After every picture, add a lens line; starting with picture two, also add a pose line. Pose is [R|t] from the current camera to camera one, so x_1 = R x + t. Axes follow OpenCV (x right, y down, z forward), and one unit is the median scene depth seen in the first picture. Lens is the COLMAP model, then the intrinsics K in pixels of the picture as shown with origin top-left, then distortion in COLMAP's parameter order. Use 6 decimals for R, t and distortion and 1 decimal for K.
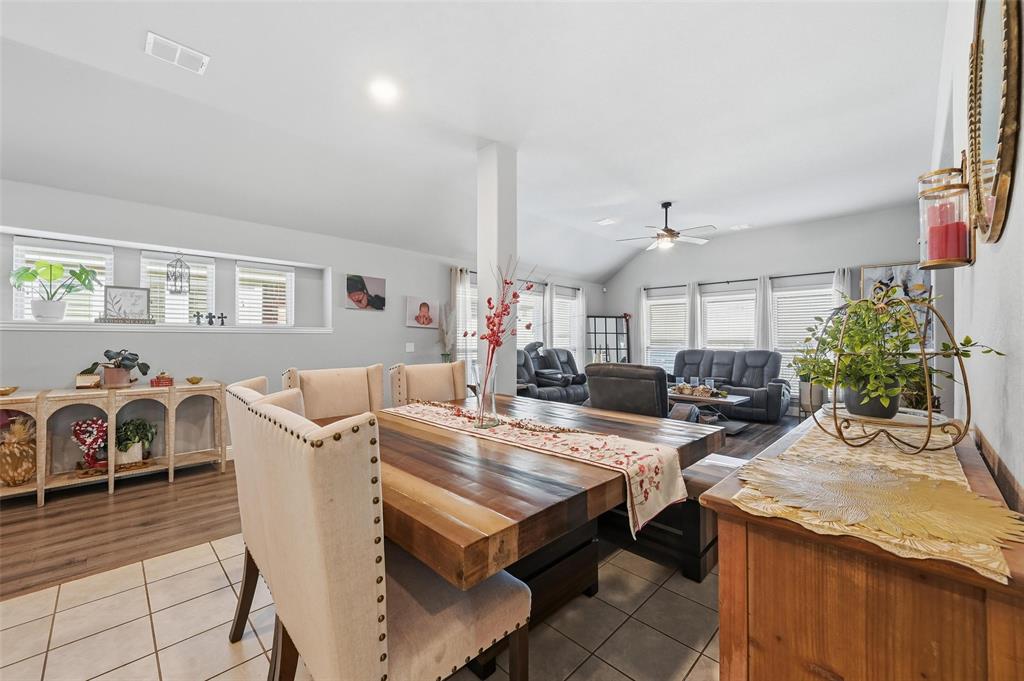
lens RADIAL K [[407.5, 0, 507.2], [0, 407.5, 336.6], [0, 0, 1]] dist [0.014087, -0.001263]
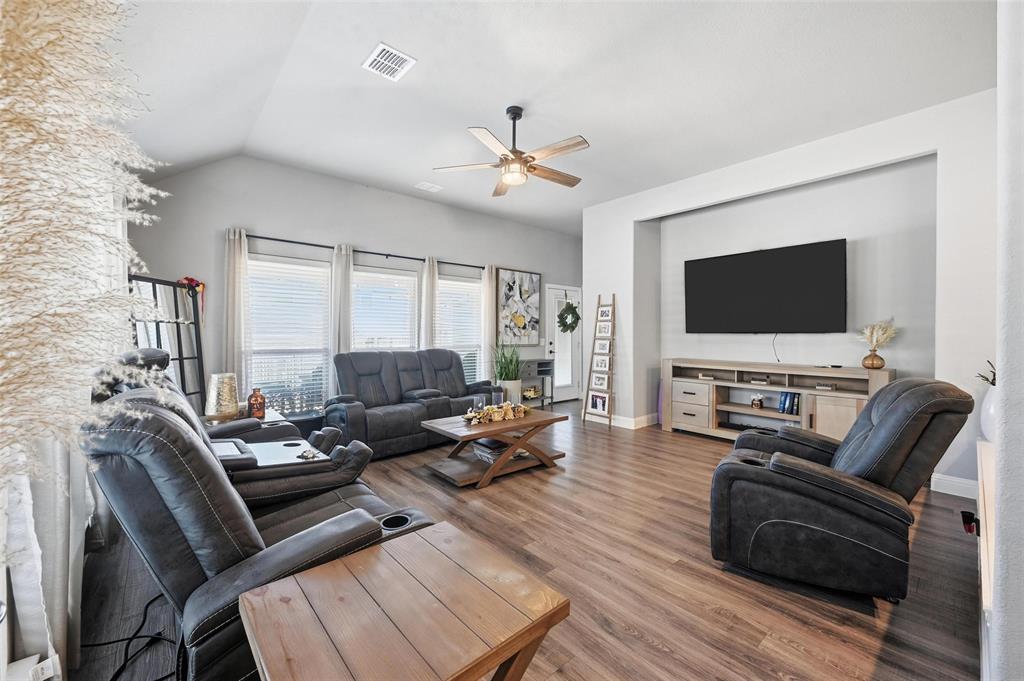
lens RADIAL K [[407.5, 0, 511.8], [0, 407.5, 330.2], [0, 0, 1]] dist [0.014087, -0.001263]
pose [[0.049587, -0.010209, 0.998718, -0.153700], [-0.019089, 0.999755, 0.011167, -0.017016], [-0.998587, -0.019619, 0.049380, 0.777871]]
